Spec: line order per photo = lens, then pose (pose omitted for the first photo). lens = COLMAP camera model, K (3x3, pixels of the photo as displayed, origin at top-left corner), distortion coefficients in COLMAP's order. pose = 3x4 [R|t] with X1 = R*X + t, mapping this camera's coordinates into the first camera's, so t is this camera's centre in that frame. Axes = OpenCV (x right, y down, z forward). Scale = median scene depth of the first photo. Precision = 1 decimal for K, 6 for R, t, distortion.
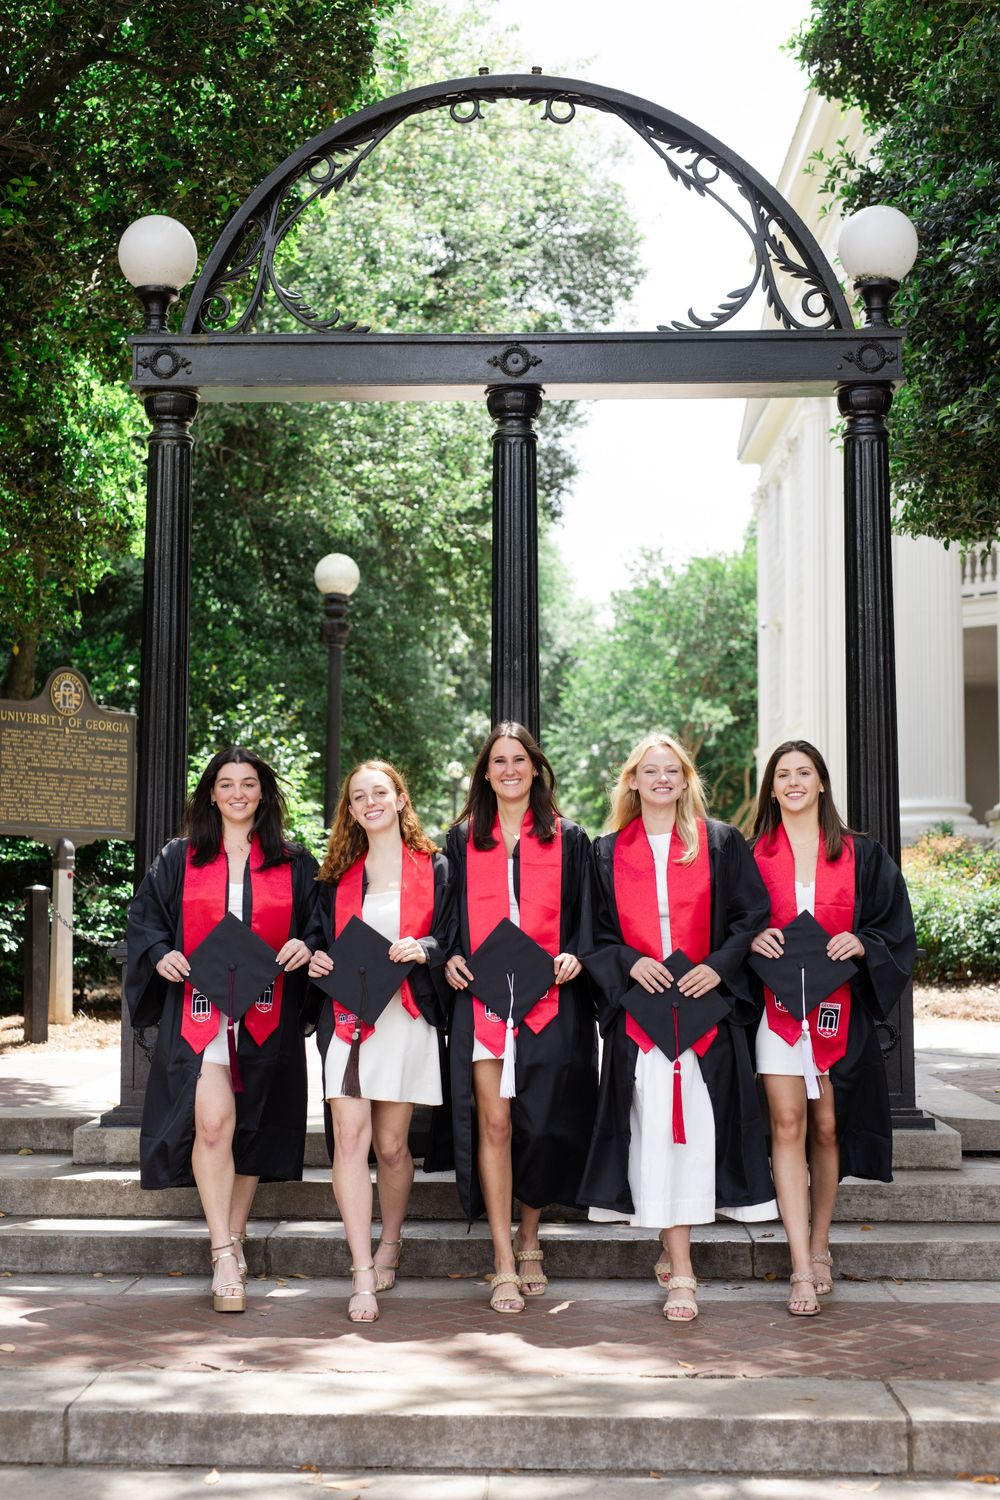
lens RADIAL K [[2170.0, 0, 500.0], [0, 2170.0, 750.0], [0, 0, 1]] dist [-0.006825, -0.062597]
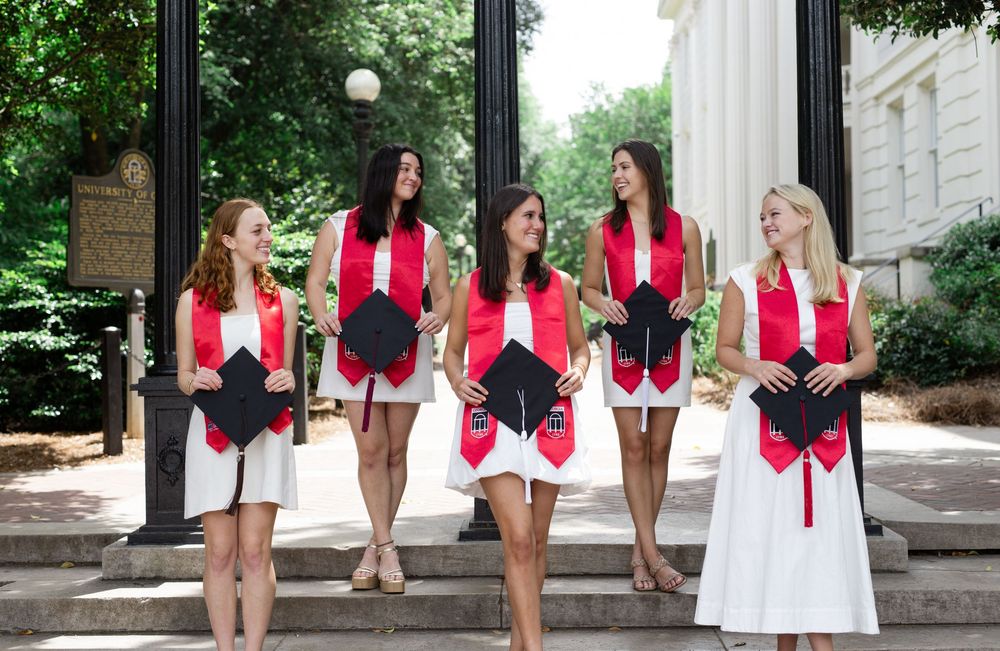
lens RADIAL K [[1433.2, 0, 500.0], [0, 1433.2, 325.5], [0, 0, 1]] dist [-0.011929, 0.056686]
pose [[0.999868, -0.015835, 0.003543, 0.003179], [0.015569, 0.997729, 0.065525, 0.011827], [-0.004572, -0.065461, 0.997845, 0.189021]]
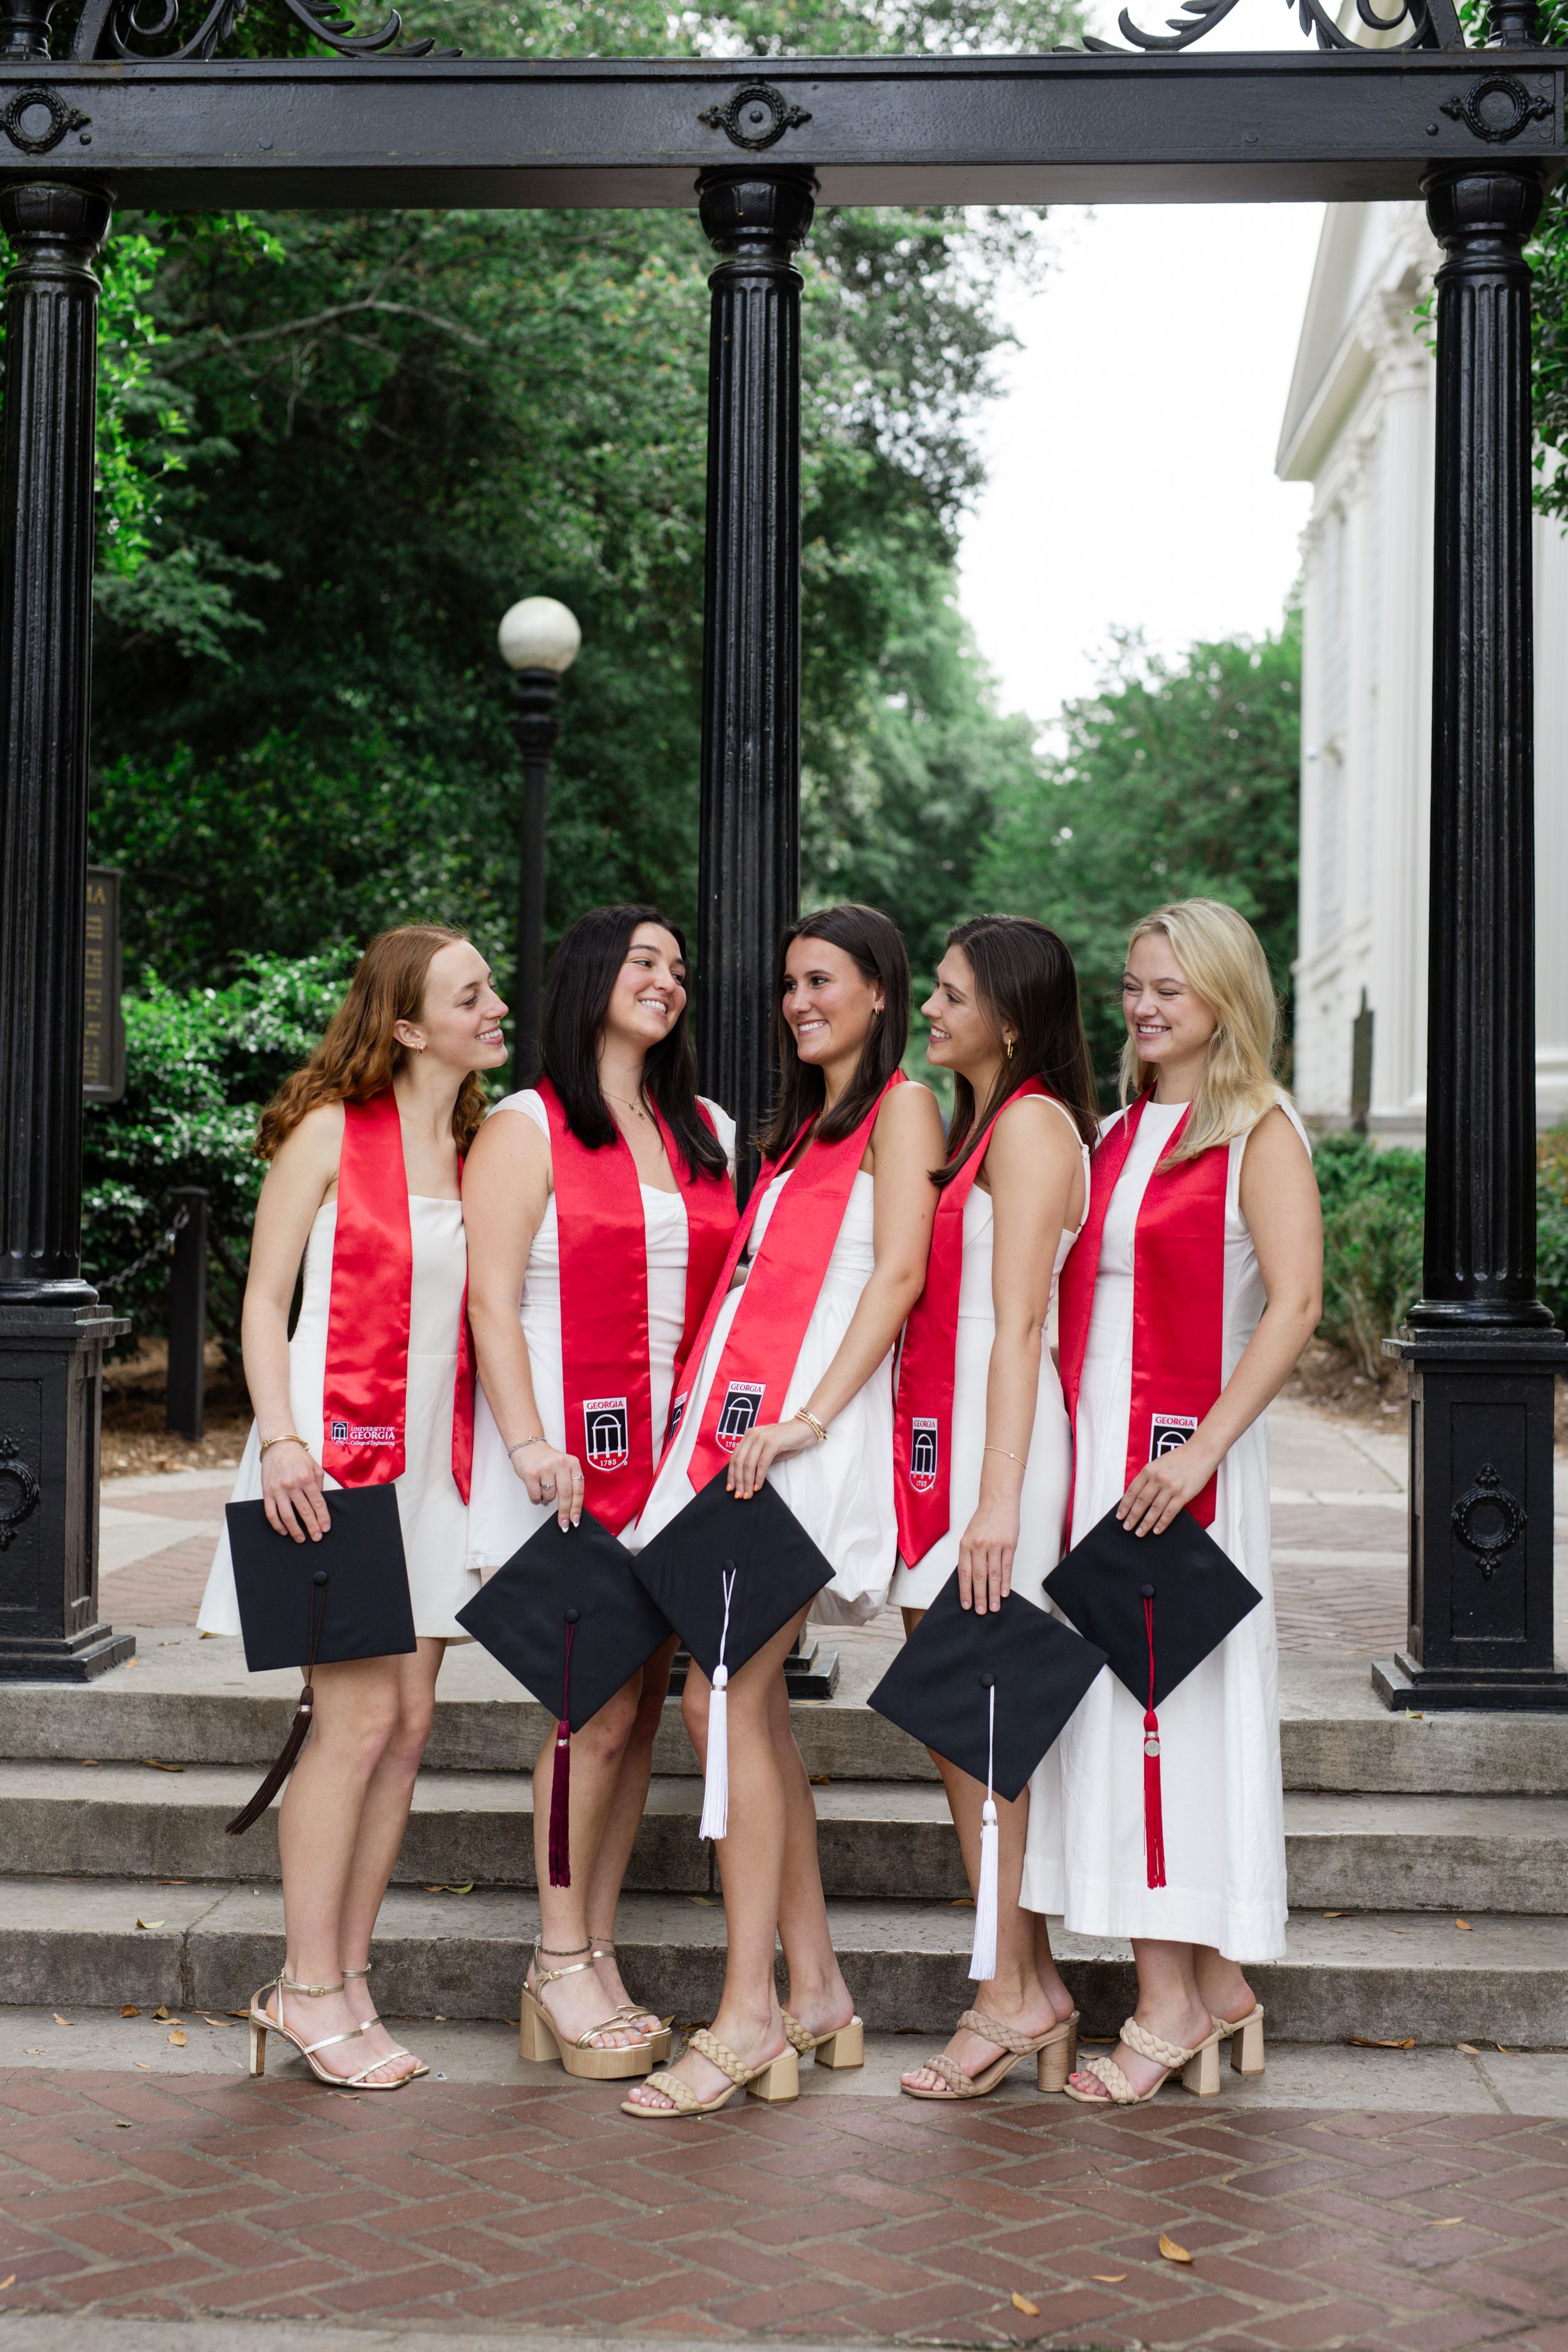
lens RADIAL K [[3409.4, 0, 787.3], [0, 3409.4, 1206.9], [0, 0, 1]] dist [-0.015295, 0.062980]
pose [[0.999395, 0.012072, -0.032602, 0.029087], [-0.009755, 0.997477, 0.070315, 0.006189], [0.033369, -0.069954, 0.996992, 0.160283]]
